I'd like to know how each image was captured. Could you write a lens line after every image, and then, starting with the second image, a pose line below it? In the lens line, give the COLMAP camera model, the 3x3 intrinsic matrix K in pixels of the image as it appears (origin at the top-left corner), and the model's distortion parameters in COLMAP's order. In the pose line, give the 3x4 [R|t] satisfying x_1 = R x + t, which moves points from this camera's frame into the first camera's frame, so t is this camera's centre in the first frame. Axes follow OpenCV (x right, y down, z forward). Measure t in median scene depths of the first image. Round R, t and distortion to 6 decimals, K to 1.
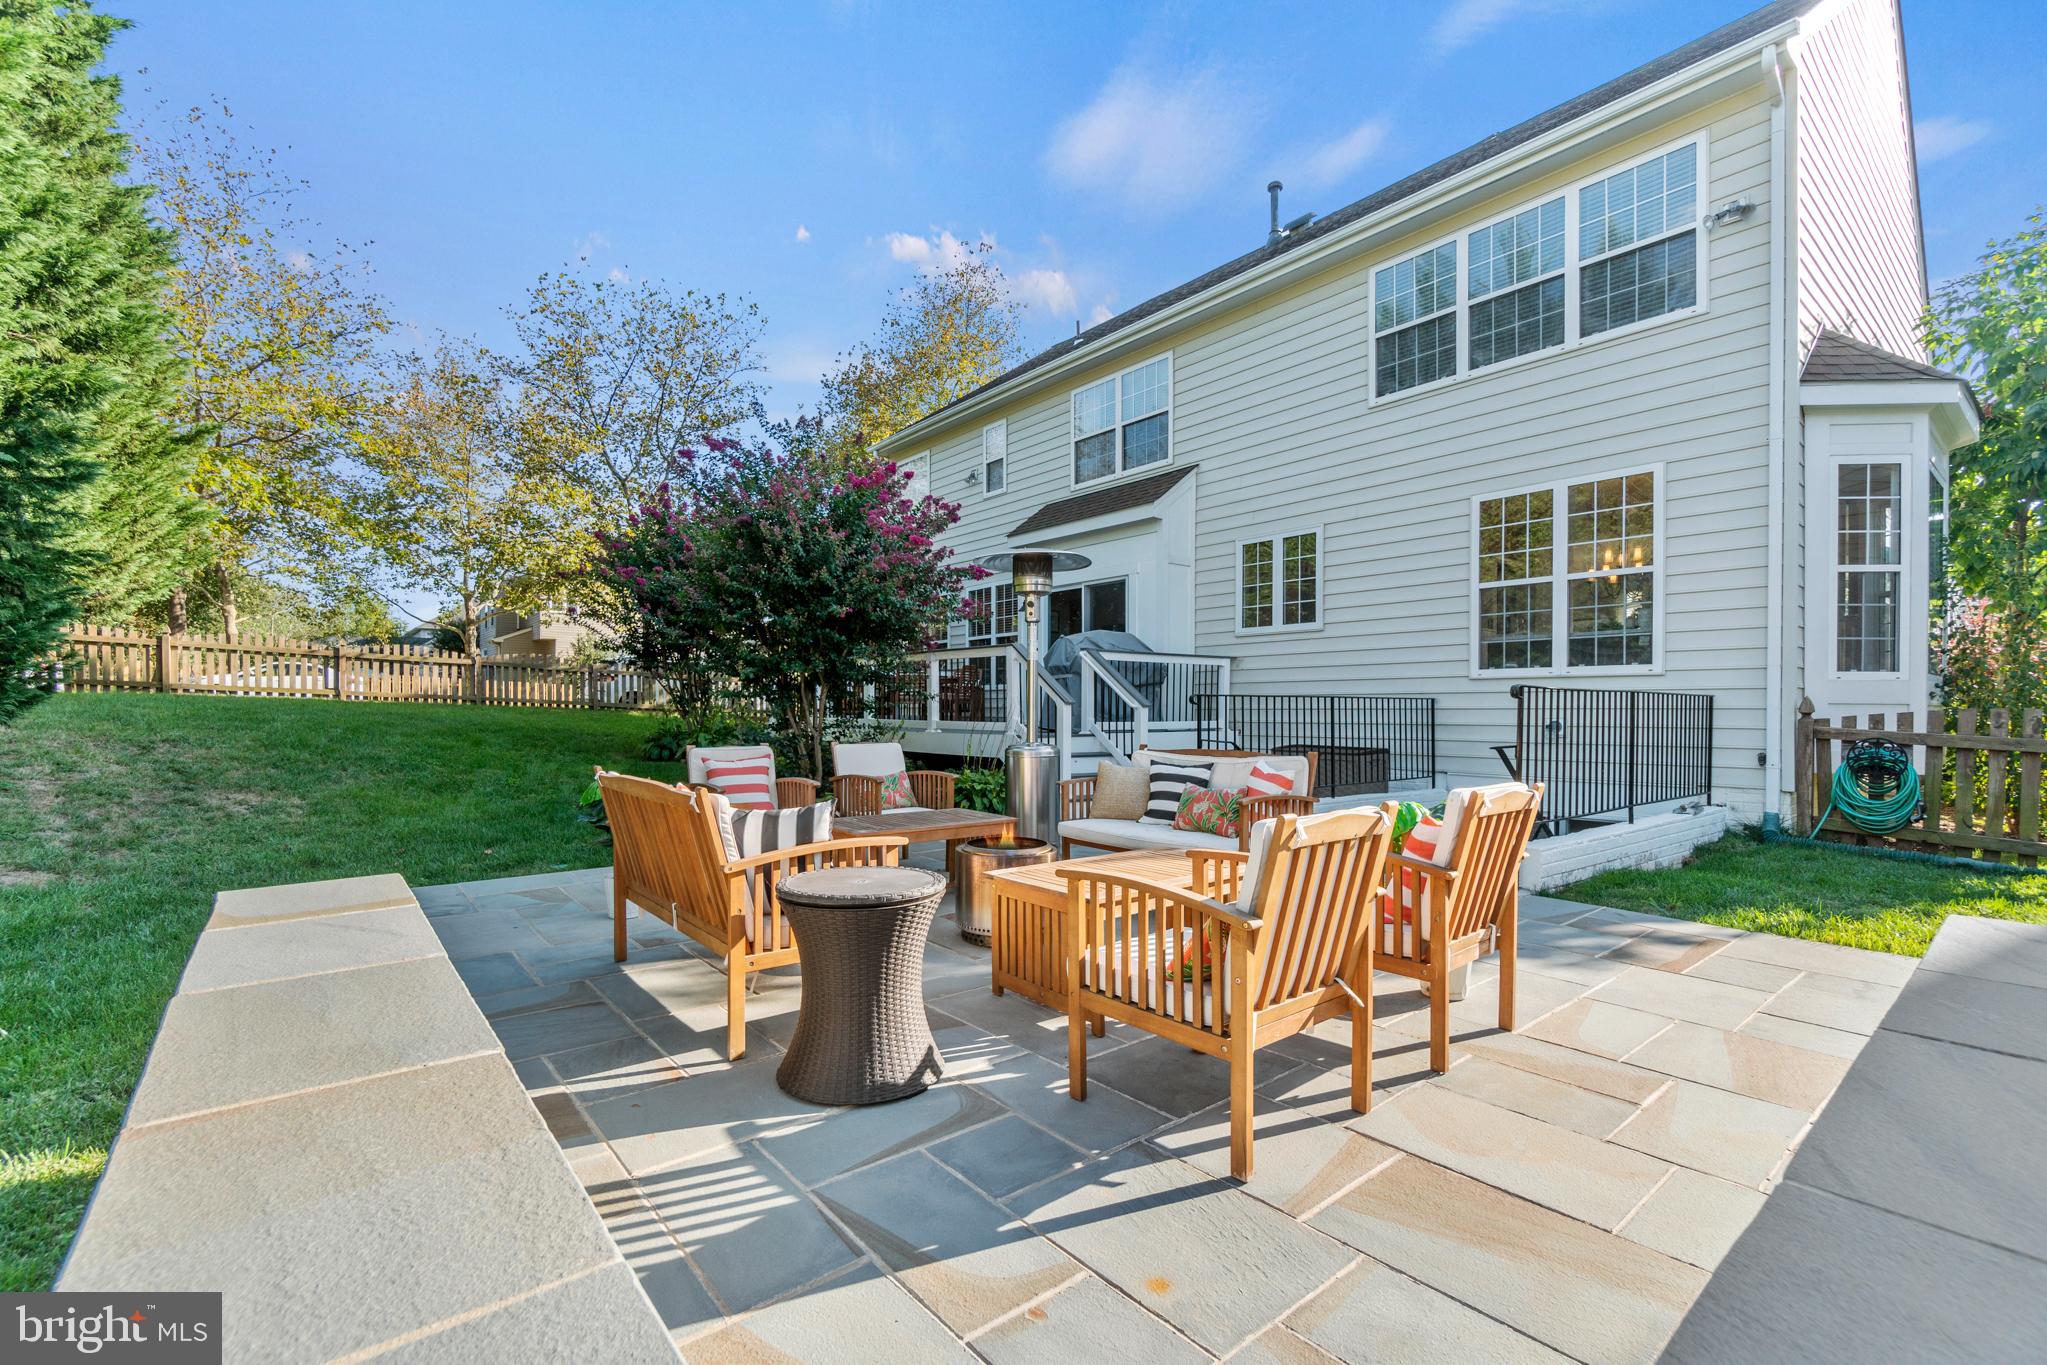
lens RADIAL K [[881.7, 0, 1007.9], [0, 881.7, 715.6], [0, 0, 1]] dist [-0.001450, 0.000078]
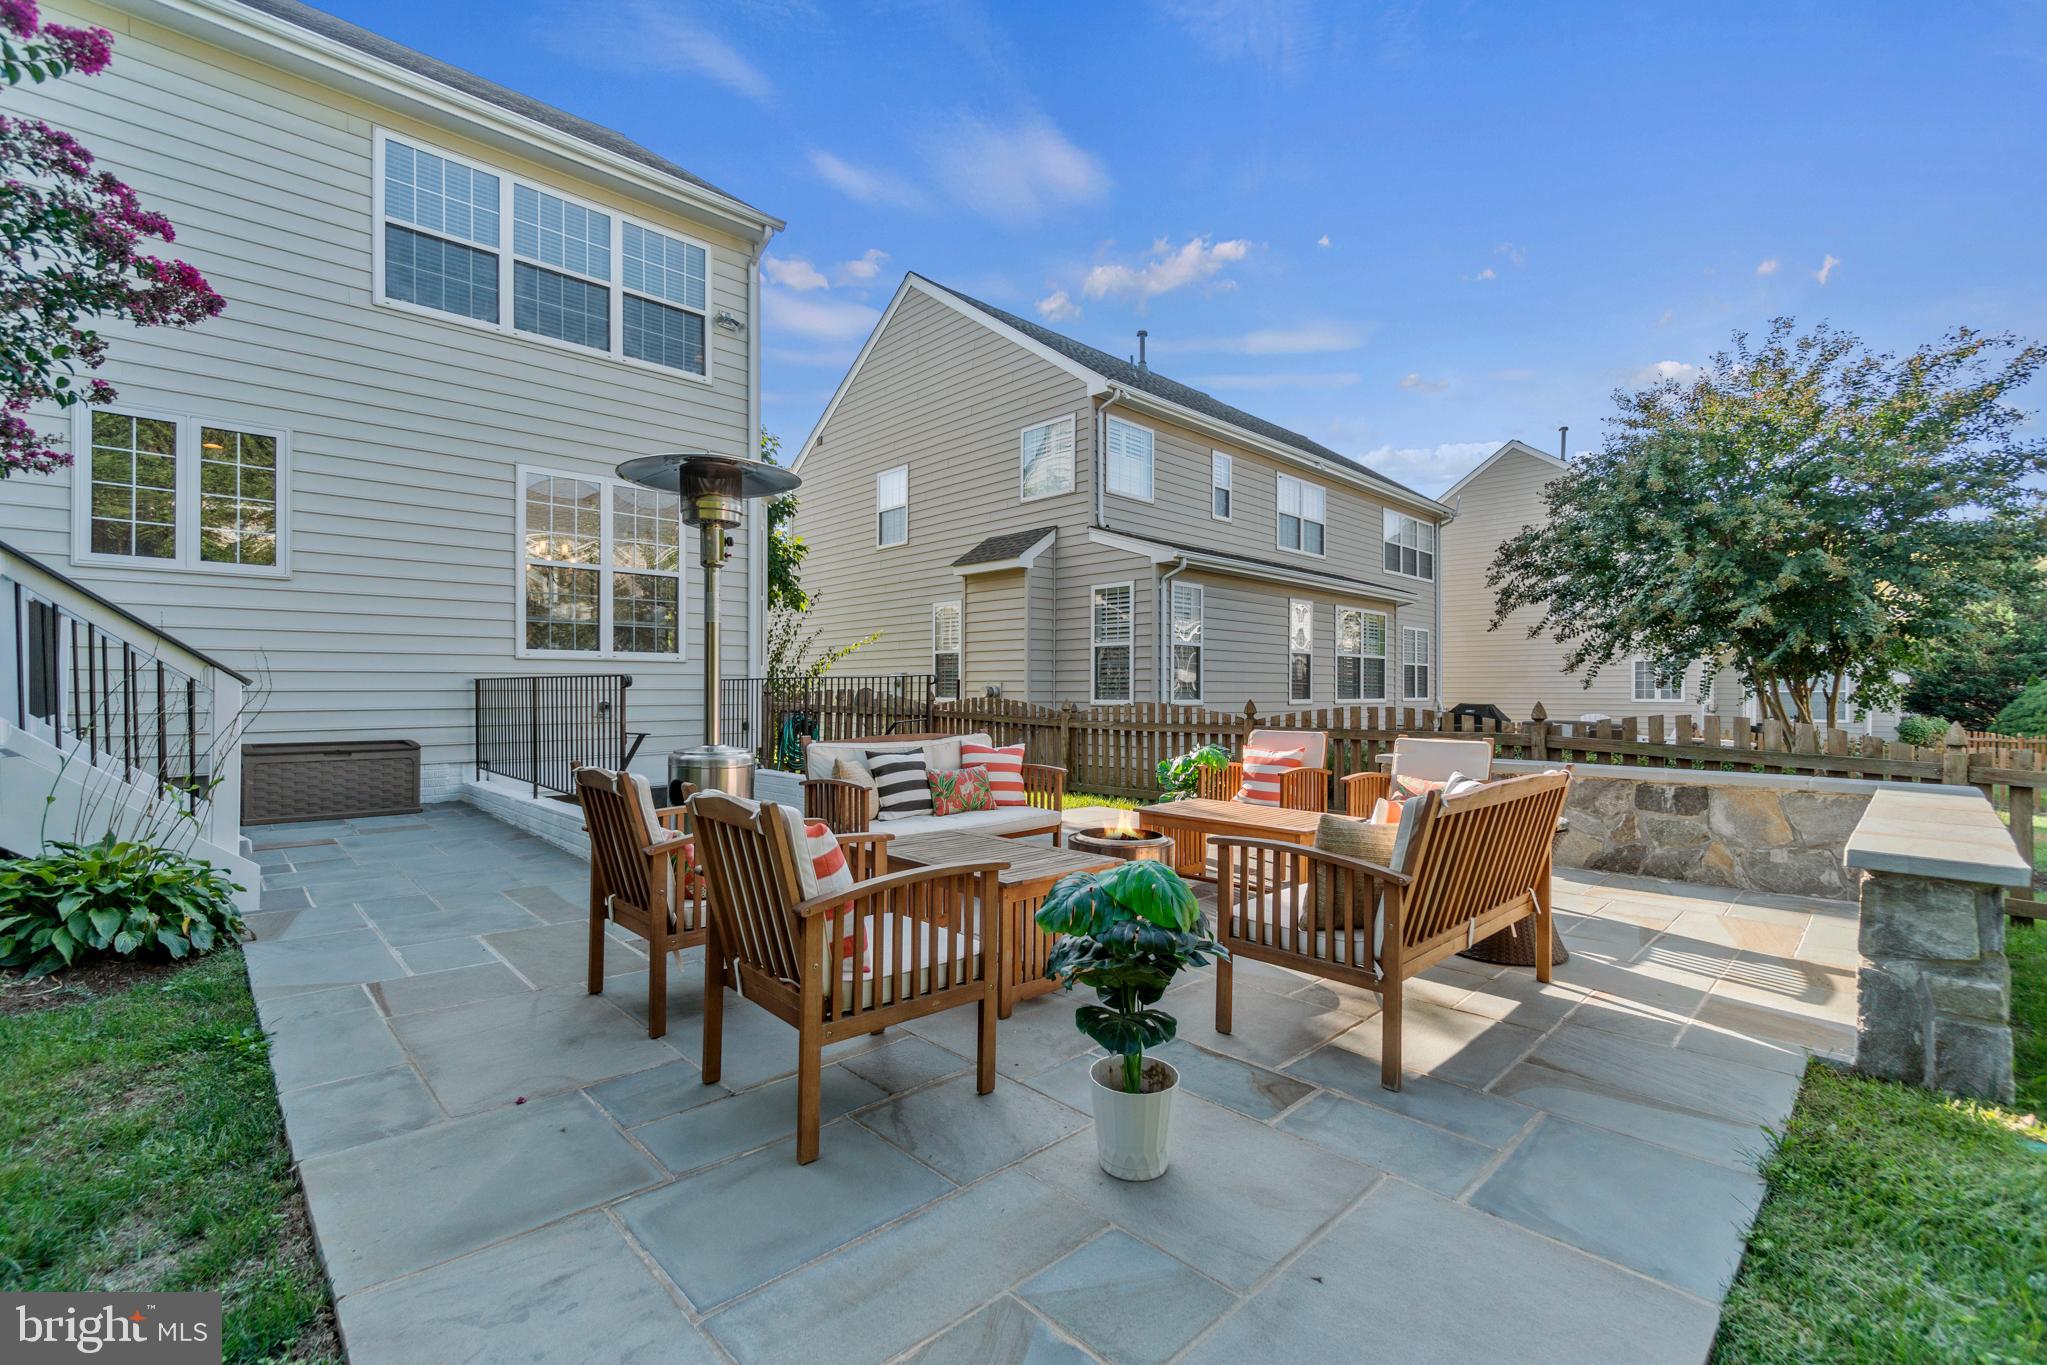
lens RADIAL K [[881.7, 0, 1002.7], [0, 881.7, 689.7], [0, 0, 1]] dist [-0.001450, 0.000078]
pose [[-0.082225, -0.002971, 0.996609, -0.574648], [0.009251, 0.999950, 0.003744, -0.010628], [-0.996571, 0.009528, -0.082194, 0.722865]]
